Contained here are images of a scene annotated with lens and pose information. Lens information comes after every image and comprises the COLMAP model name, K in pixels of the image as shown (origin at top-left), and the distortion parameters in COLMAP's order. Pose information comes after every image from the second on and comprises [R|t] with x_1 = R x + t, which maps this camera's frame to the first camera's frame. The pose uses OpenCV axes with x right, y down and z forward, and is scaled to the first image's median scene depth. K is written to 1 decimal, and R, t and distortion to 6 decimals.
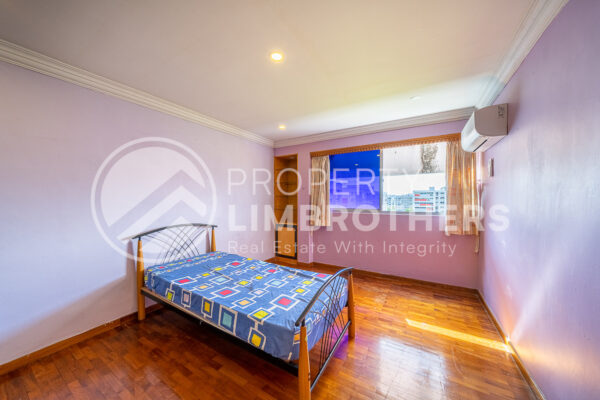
lens RADIAL K [[212.1, 0, 295.0], [0, 212.1, 198.2], [0, 0, 1]] dist [-0.000529, -0.000064]
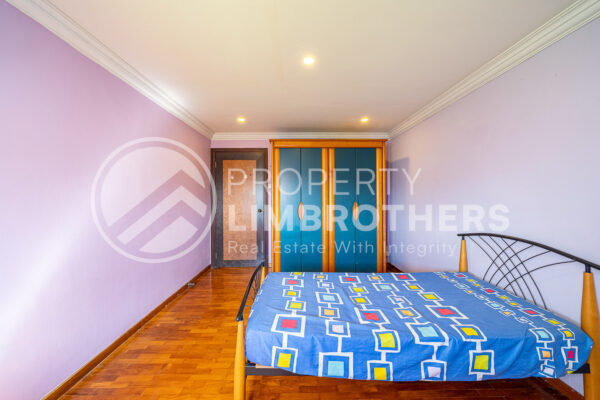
lens RADIAL K [[212.1, 0, 296.3], [0, 212.1, 201.2], [0, 0, 1]] dist [-0.000529, -0.000064]
pose [[-0.856742, 0.014259, -0.515548, 0.429986], [0.007893, 0.999863, 0.014537, 0.009634], [0.515685, 0.008385, -0.856738, 1.593336]]
